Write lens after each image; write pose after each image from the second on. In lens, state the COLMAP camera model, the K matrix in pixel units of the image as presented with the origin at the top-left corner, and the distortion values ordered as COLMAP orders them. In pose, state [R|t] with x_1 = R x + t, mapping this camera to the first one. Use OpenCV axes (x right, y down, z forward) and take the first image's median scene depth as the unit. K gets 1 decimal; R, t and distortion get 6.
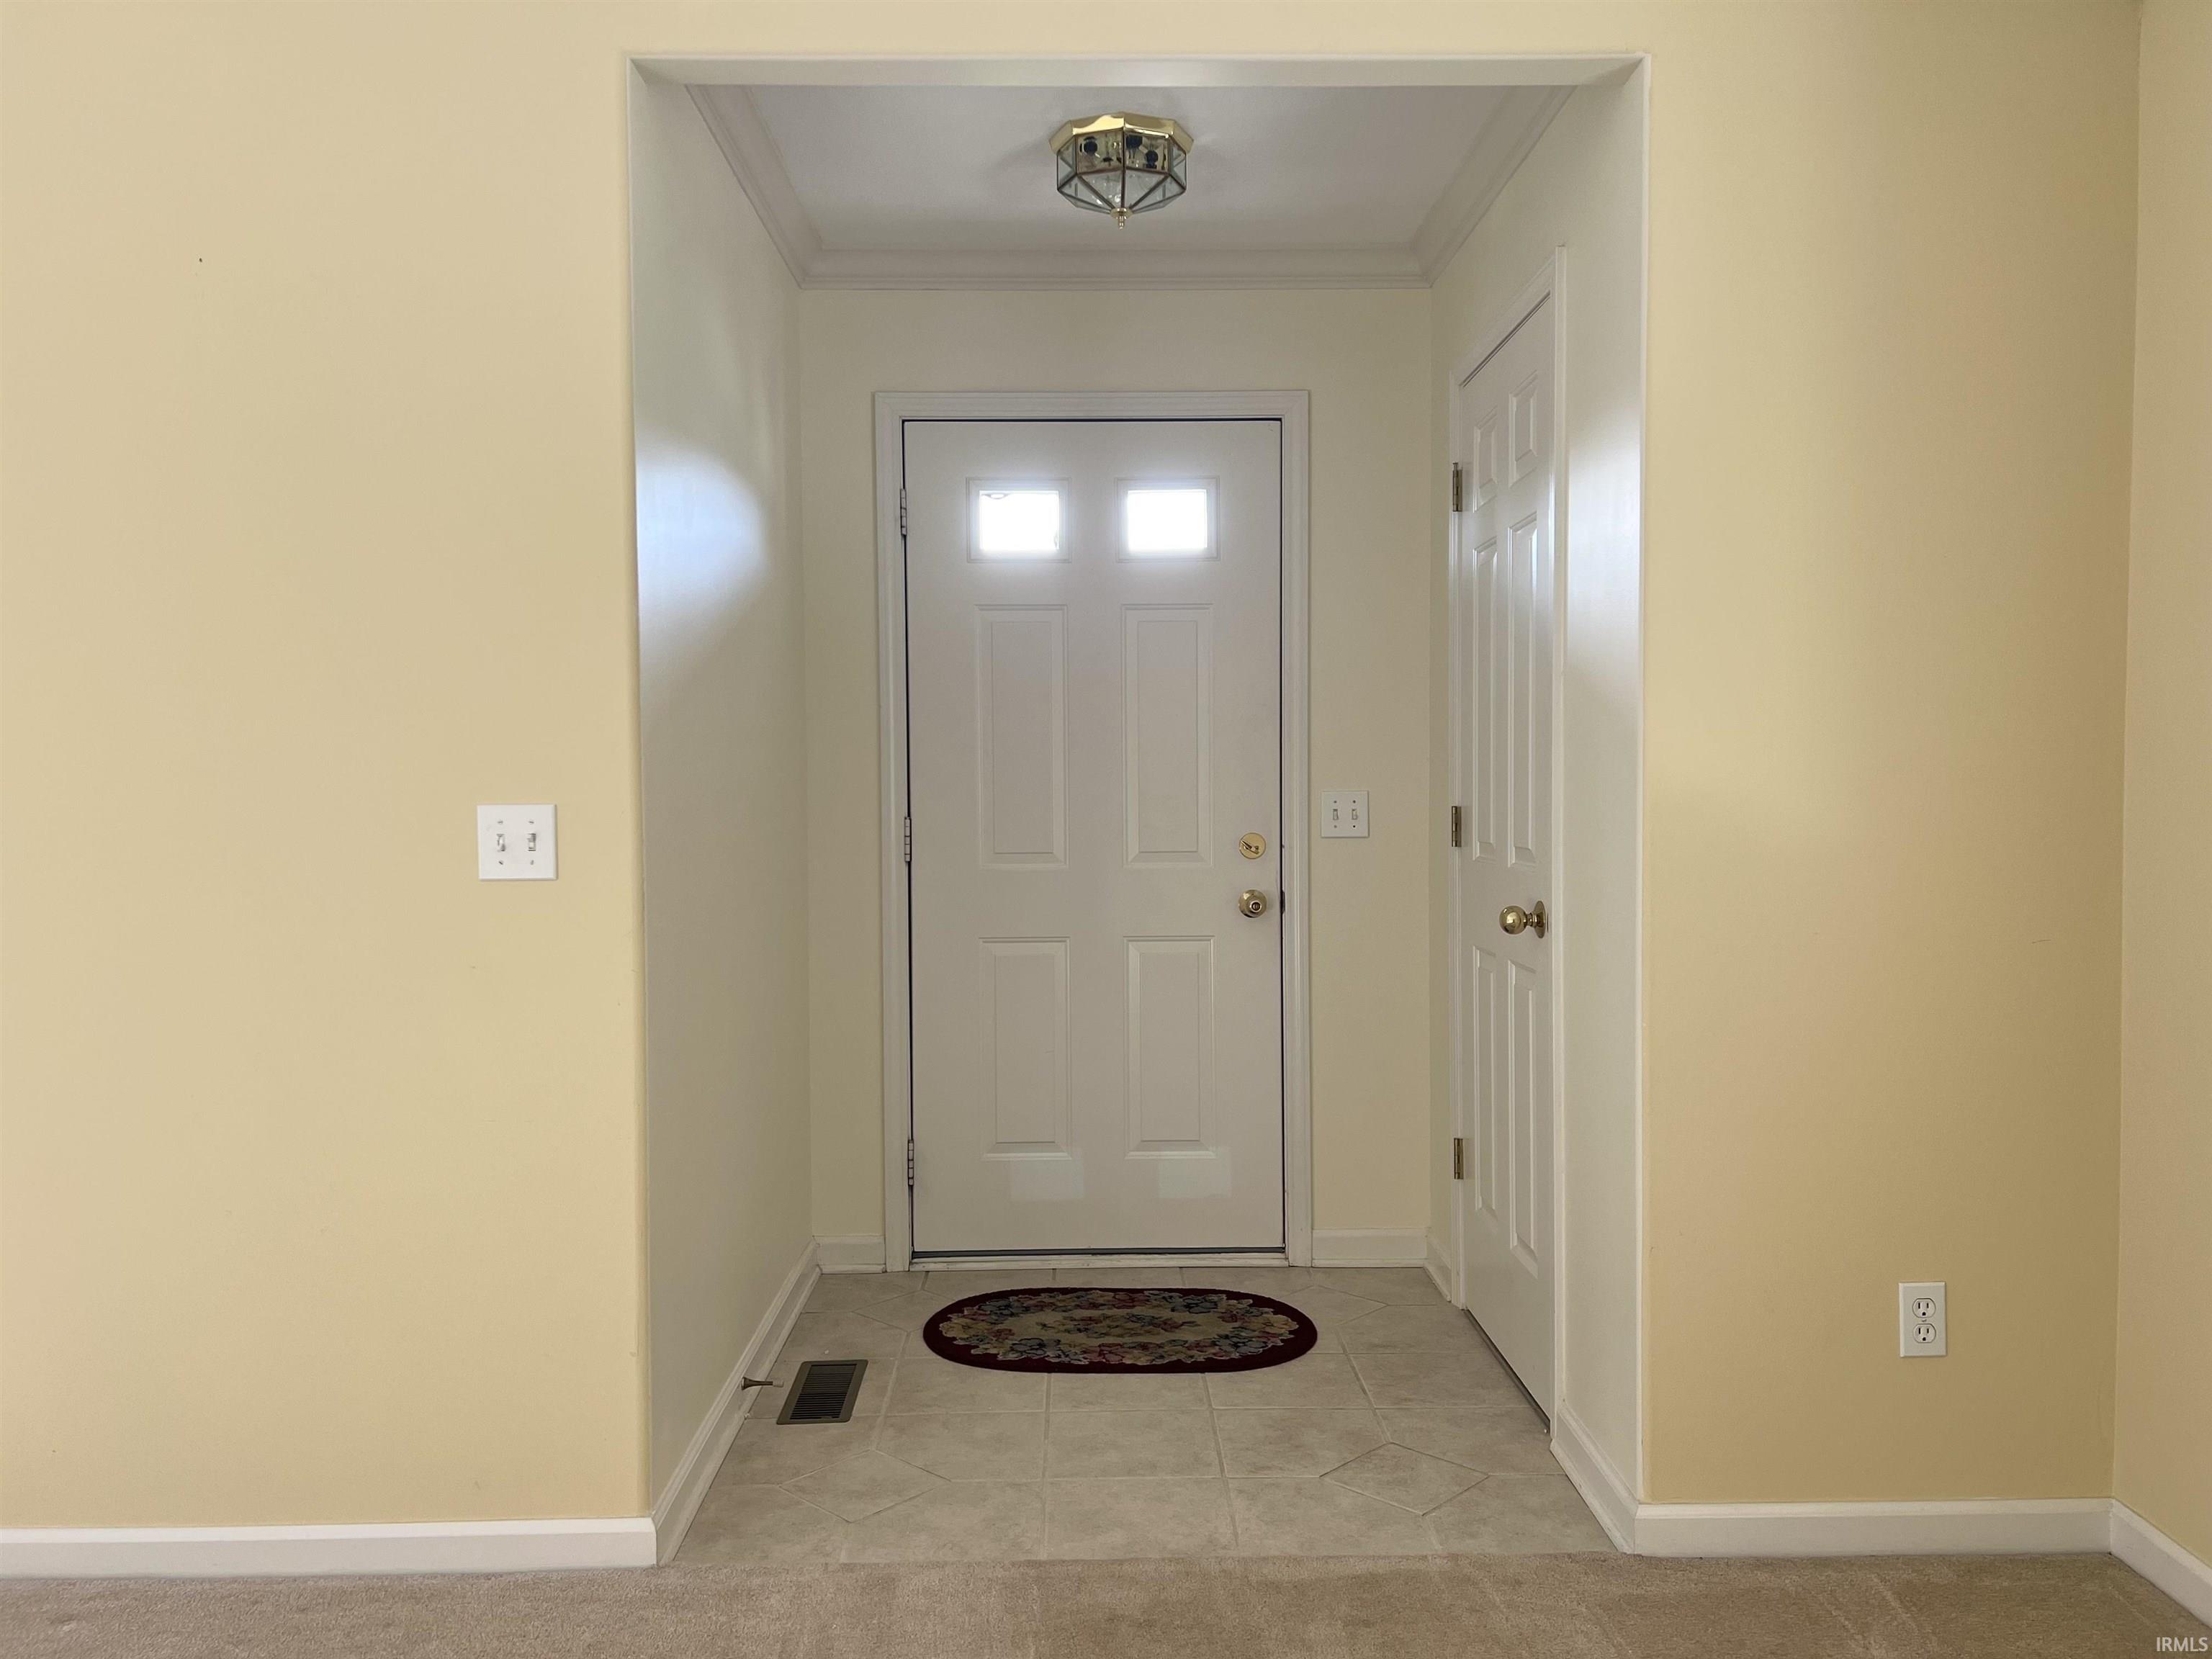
lens RADIAL K [[1628.5, 0, 1106.0], [0, 1628.5, 829.5], [0, 0, 1]] dist [0.002421, 0.000243]
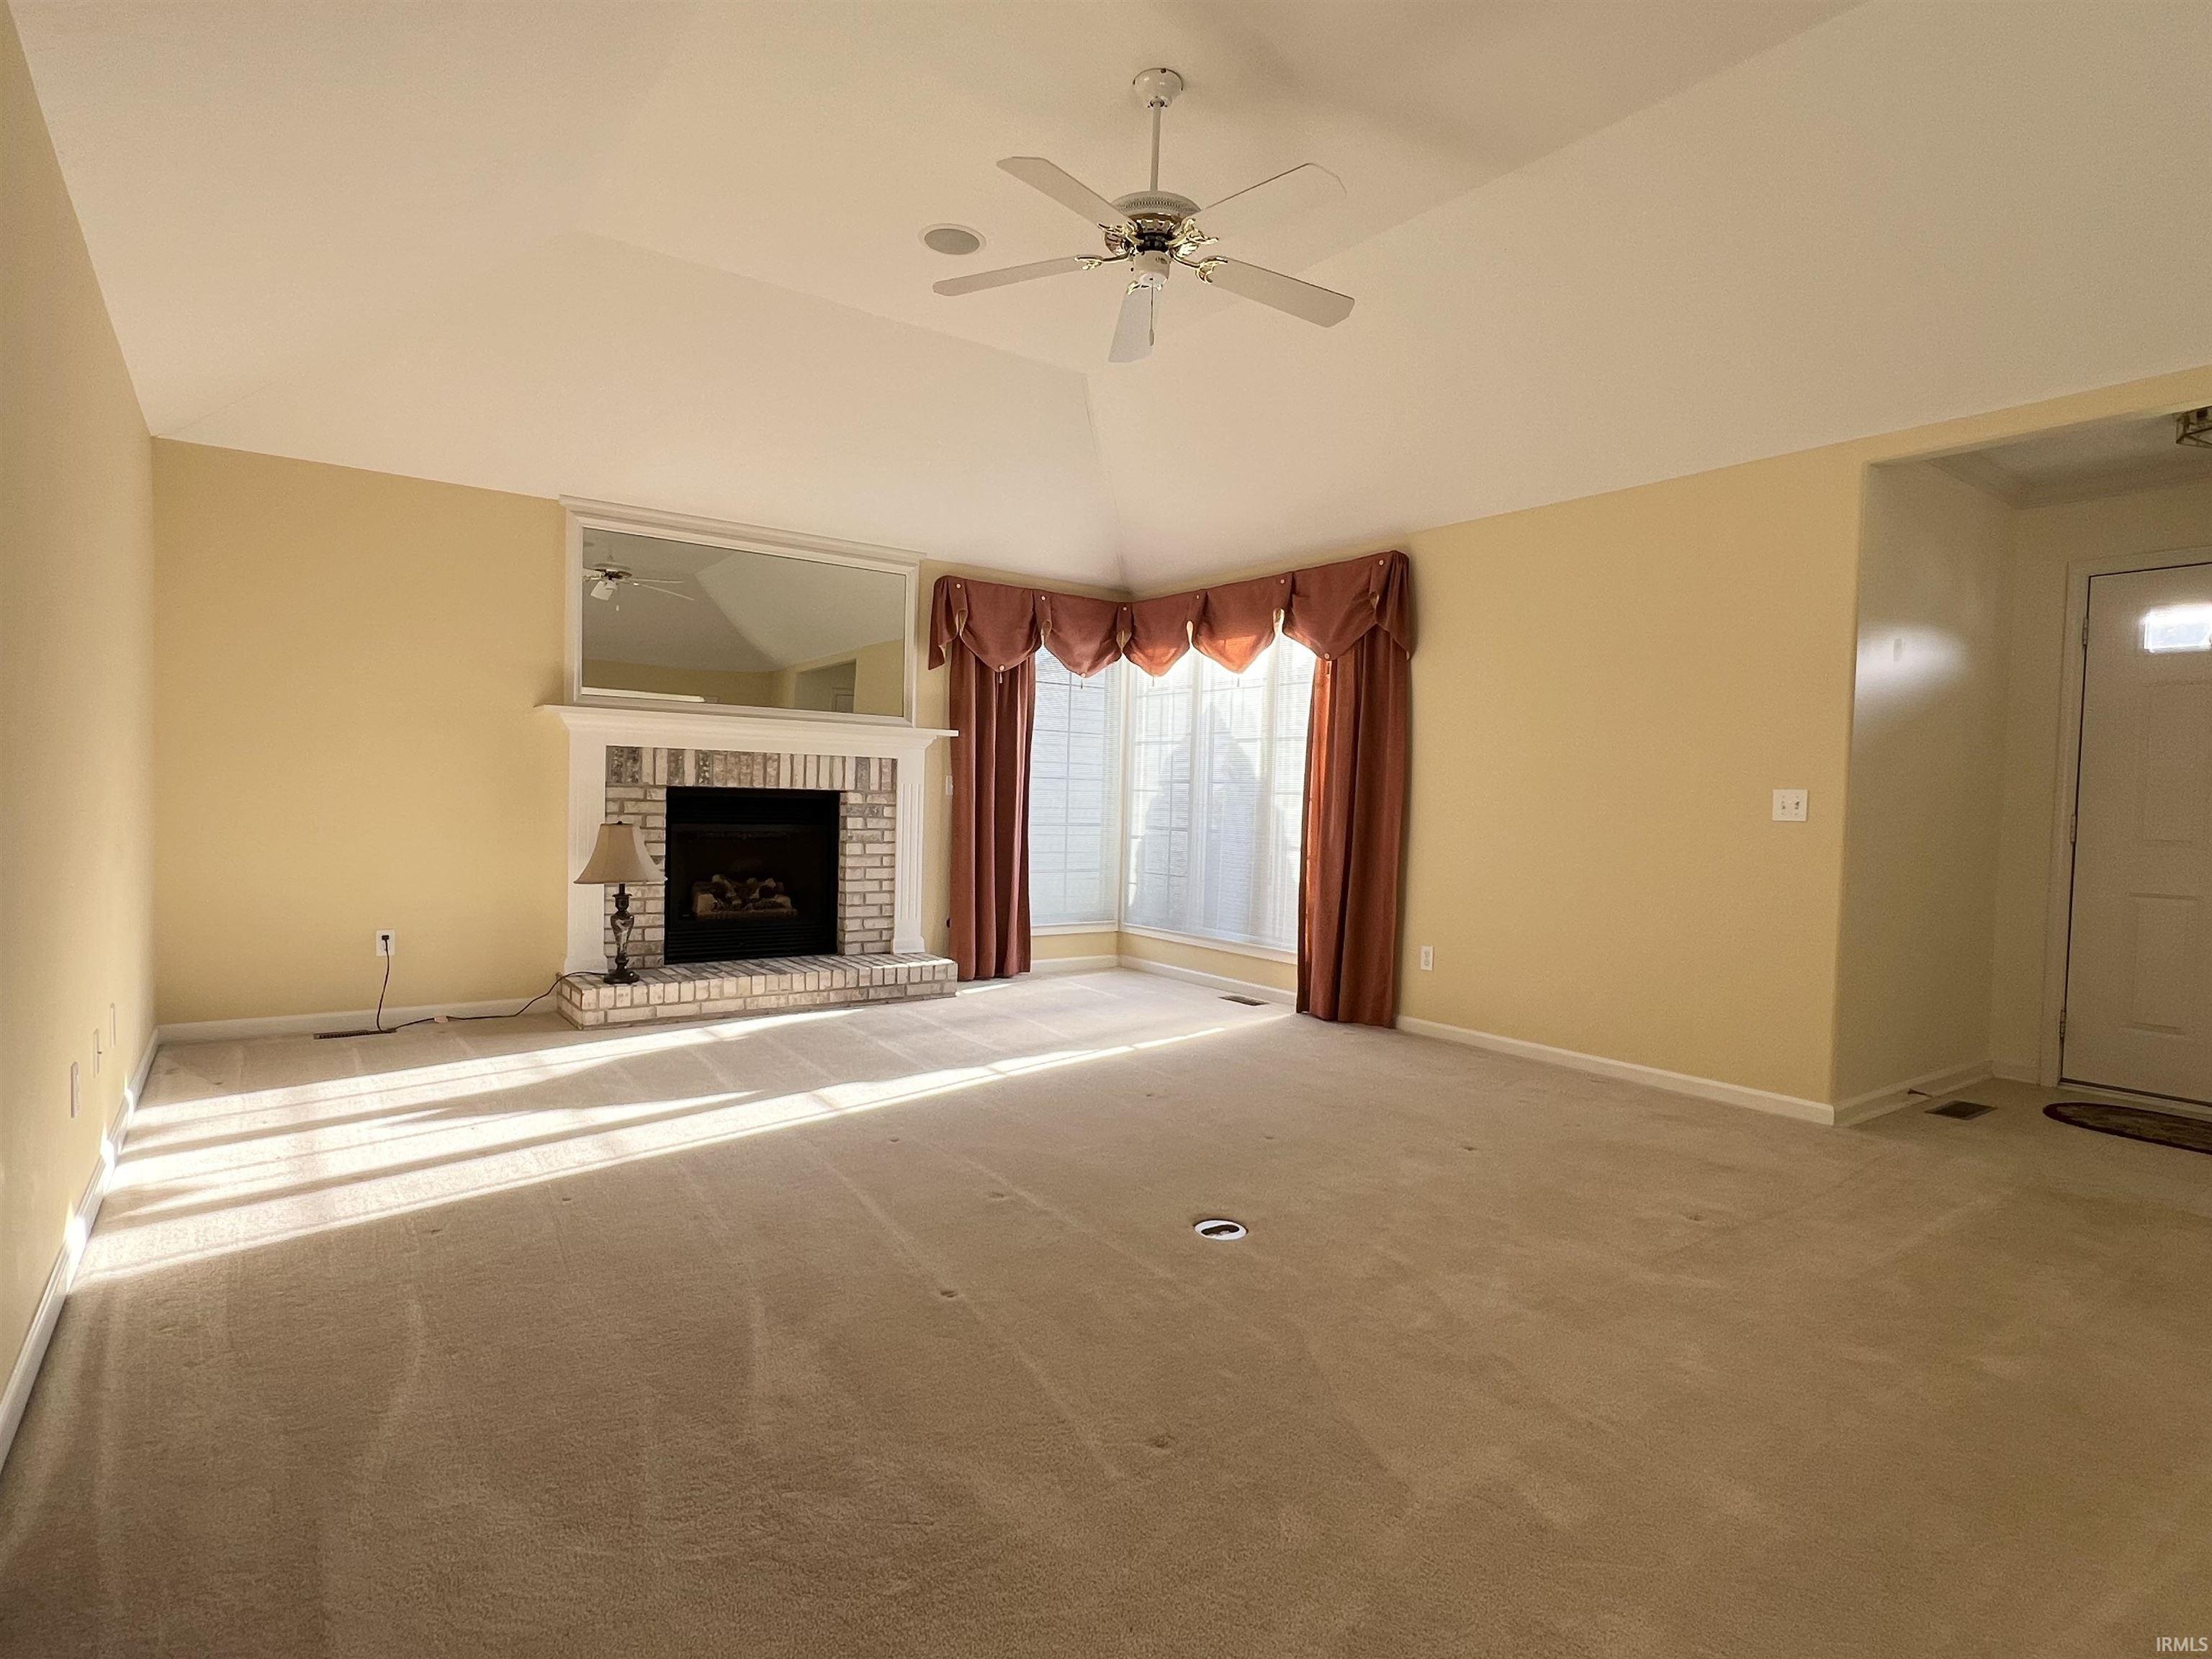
lens RADIAL K [[1149.9, 0, 1109.6], [0, 1149.9, 837.2], [0, 0, 1]] dist [0.000169, -0.000679]
pose [[0.577372, 0.046694, -0.815145, 0.328986], [-0.056706, 0.998246, 0.017017, 0.061339], [0.814510, 0.036399, 0.579007, -0.591124]]
